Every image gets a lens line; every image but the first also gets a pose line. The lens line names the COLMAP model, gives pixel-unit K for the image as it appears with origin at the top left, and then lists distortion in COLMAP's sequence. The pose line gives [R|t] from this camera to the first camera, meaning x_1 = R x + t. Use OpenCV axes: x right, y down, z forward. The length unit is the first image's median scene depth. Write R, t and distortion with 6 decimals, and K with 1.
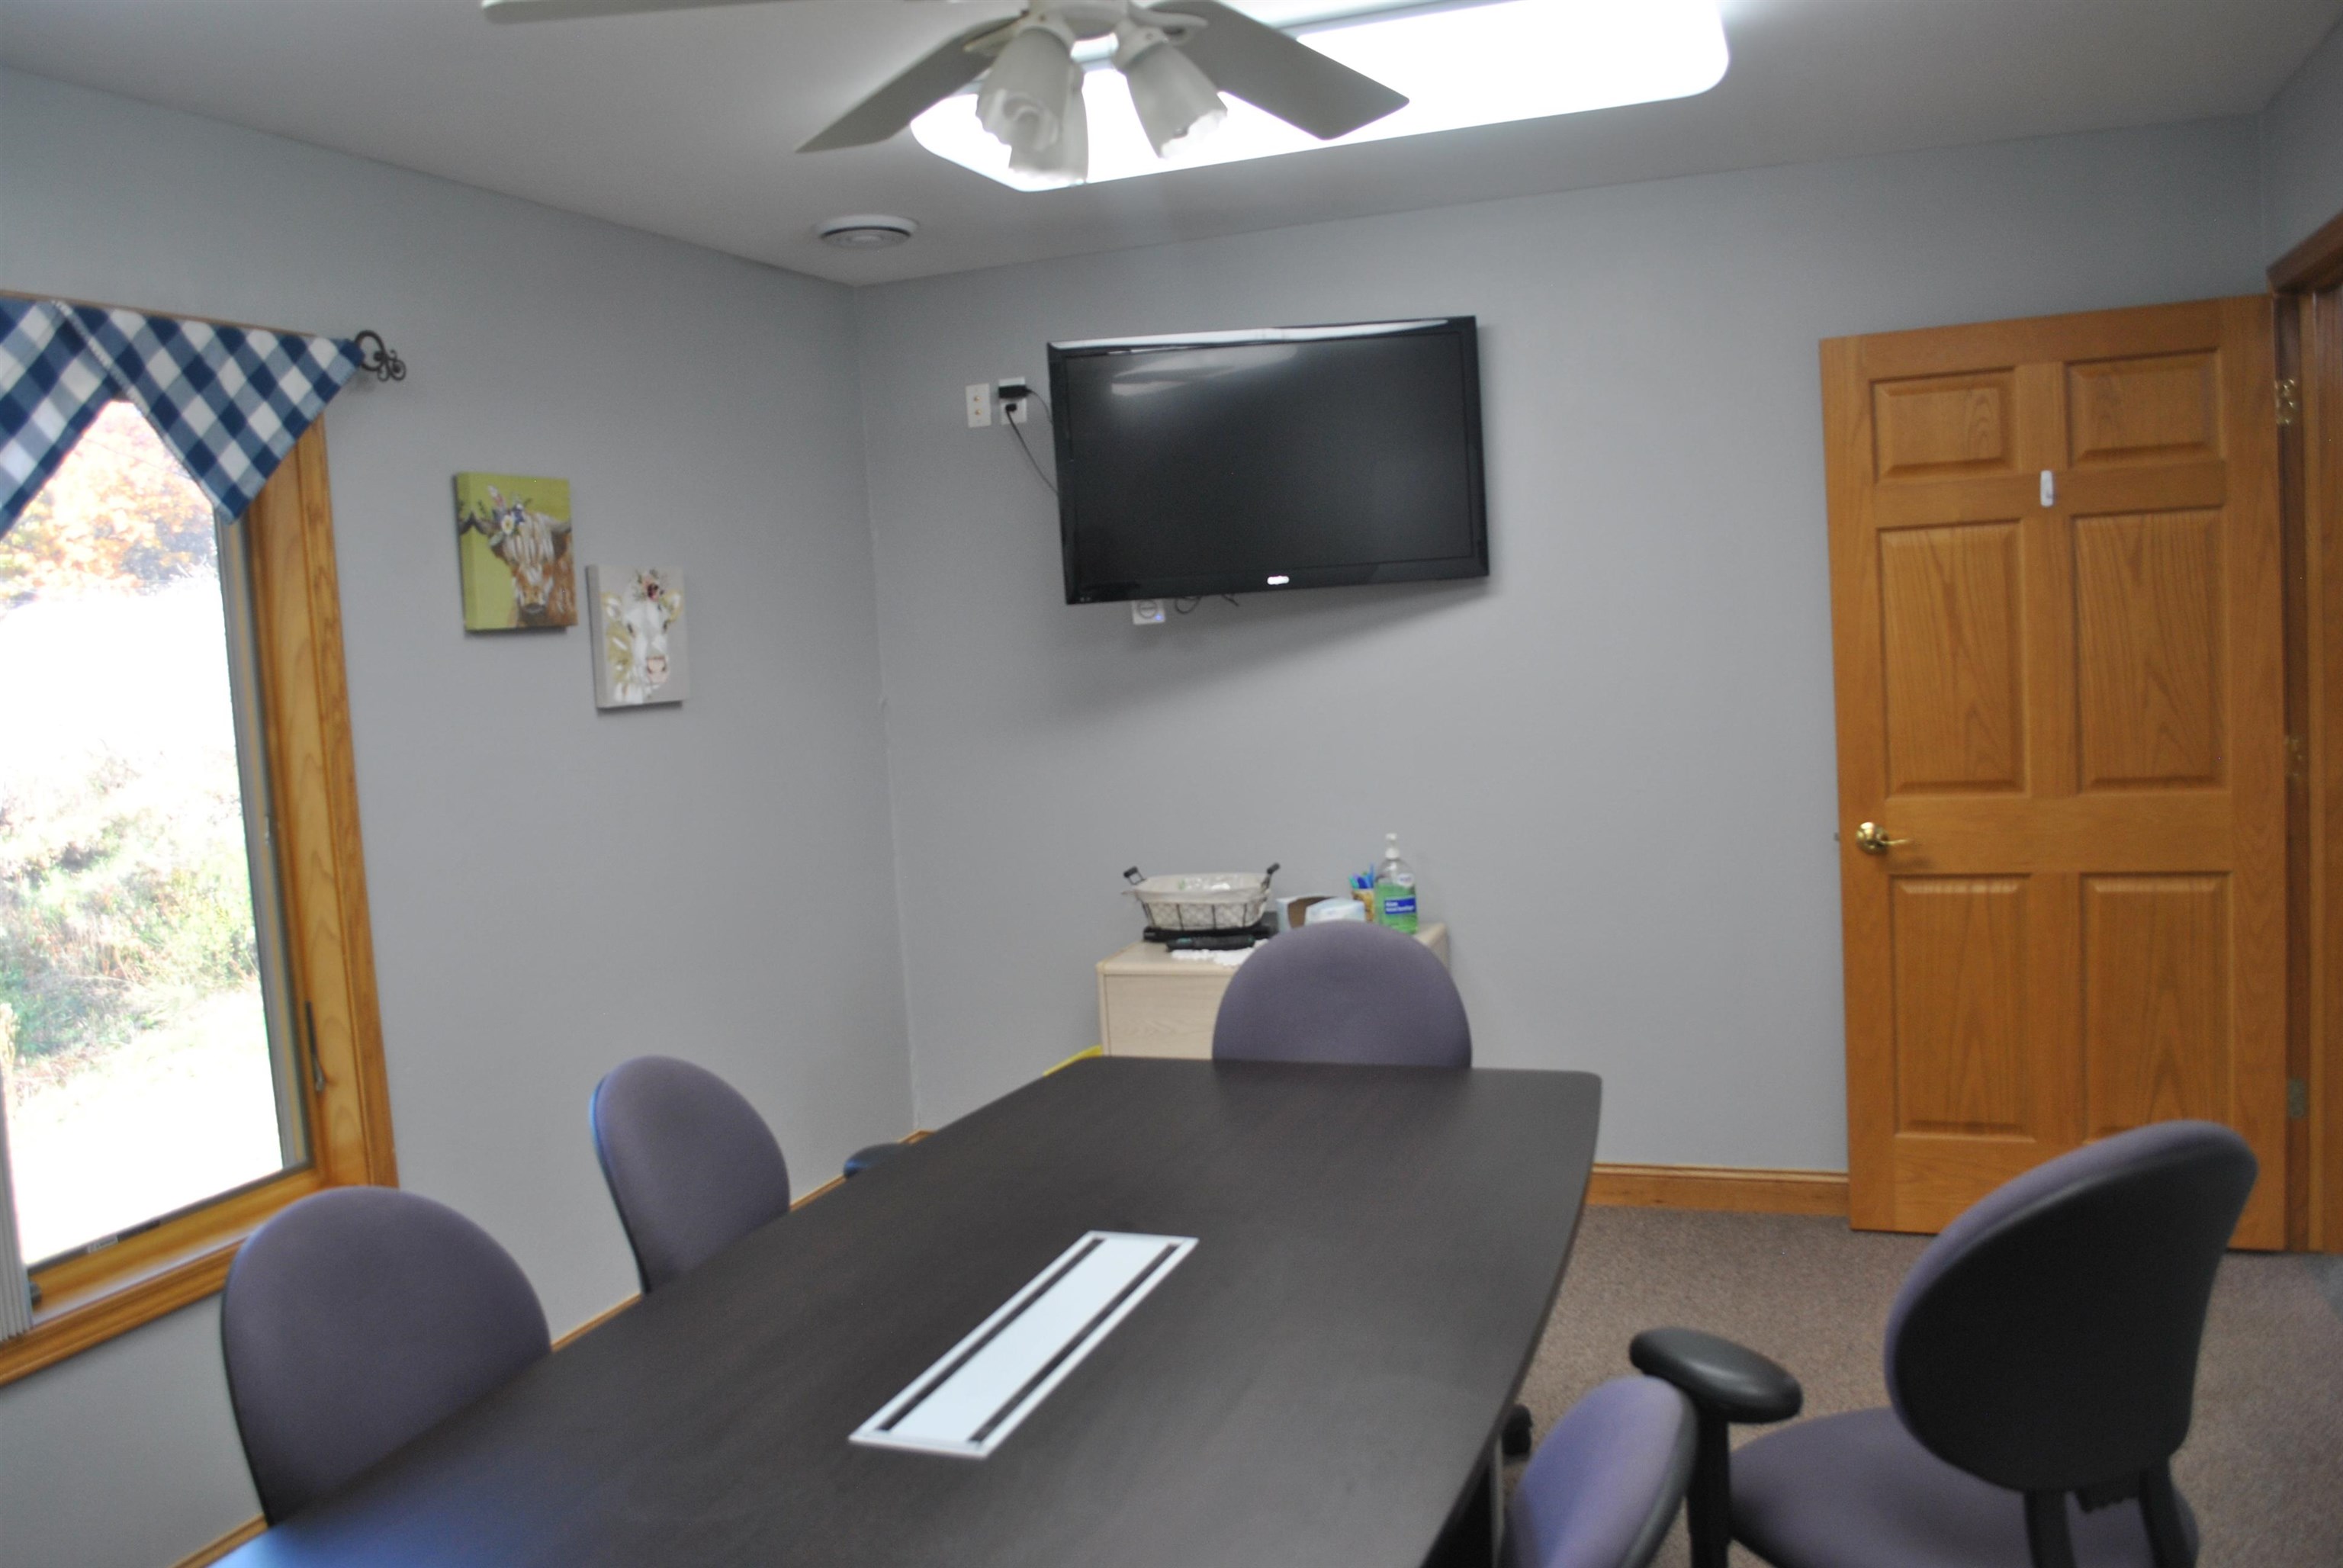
lens RADIAL K [[1845.5, 0, 1171.5], [0, 1845.5, 784.0], [0, 0, 1]] dist [-0.081800, 0.008866]
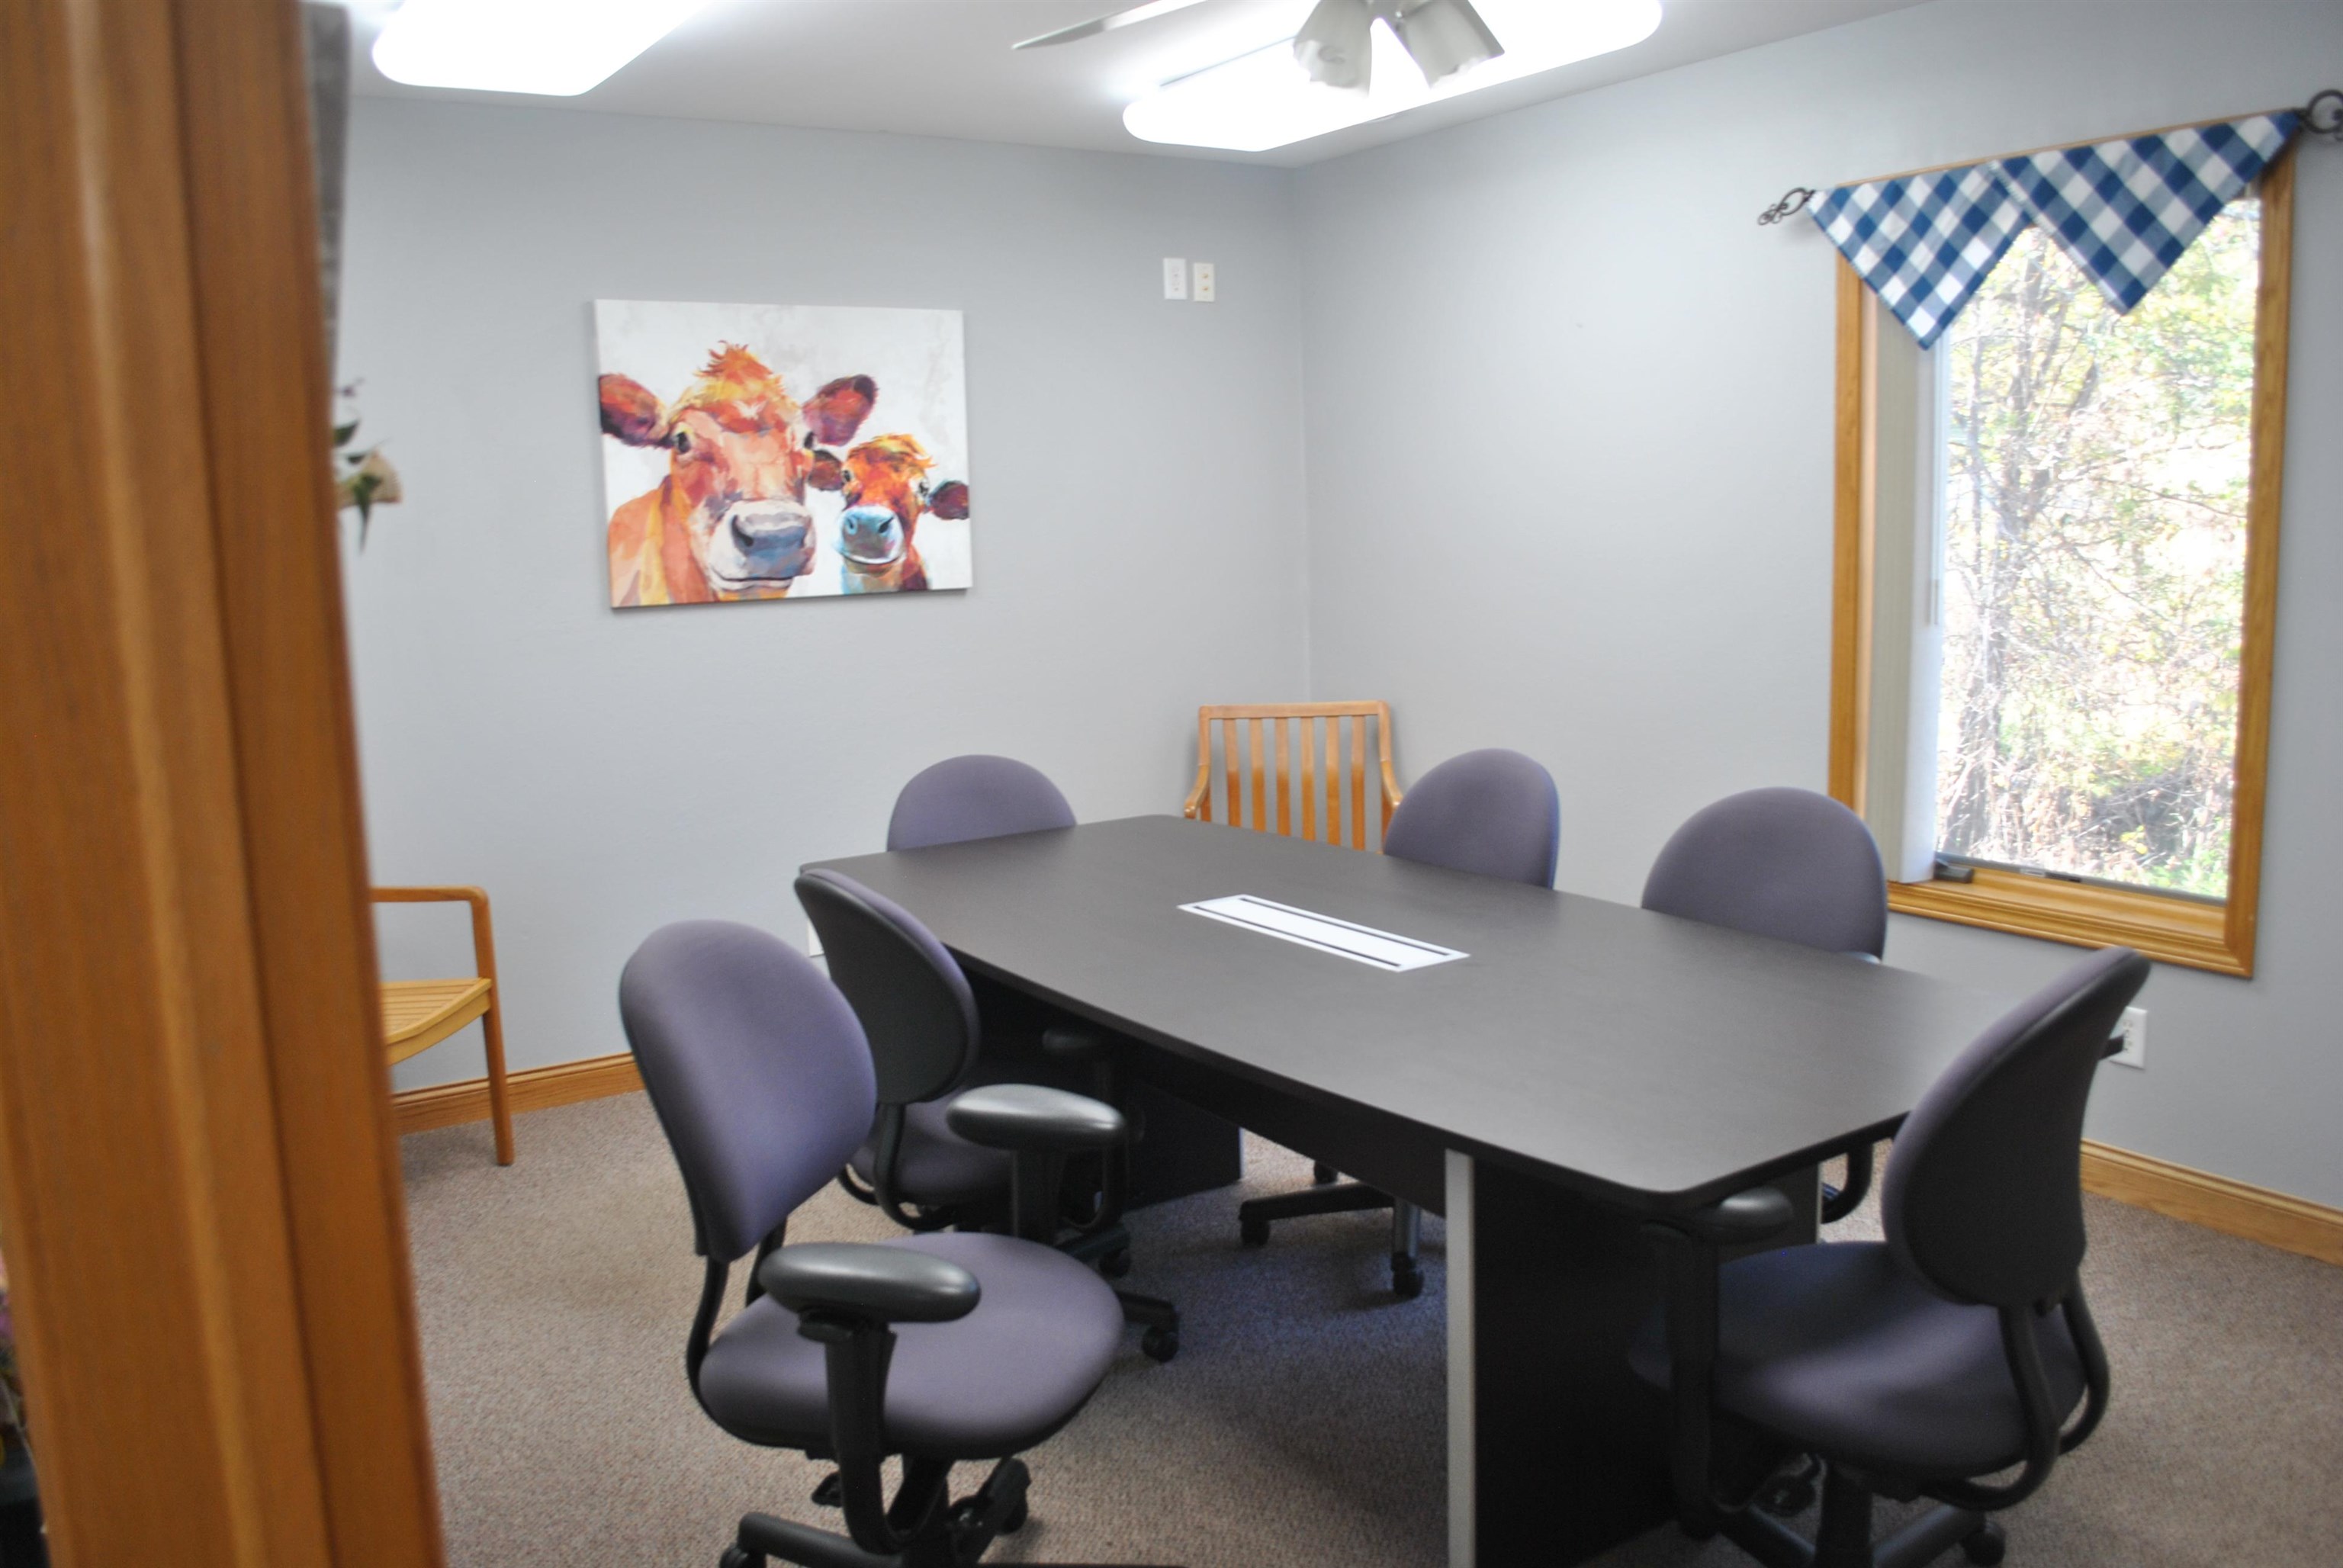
lens RADIAL K [[1845.5, 0, 1171.5], [0, 1845.5, 784.0], [0, 0, 1]] dist [-0.081800, 0.008866]
pose [[-0.581205, 0.201911, -0.788310, 0.859409], [-0.003648, 0.968073, 0.250644, -0.147766], [0.813749, 0.148551, -0.561912, 1.272677]]
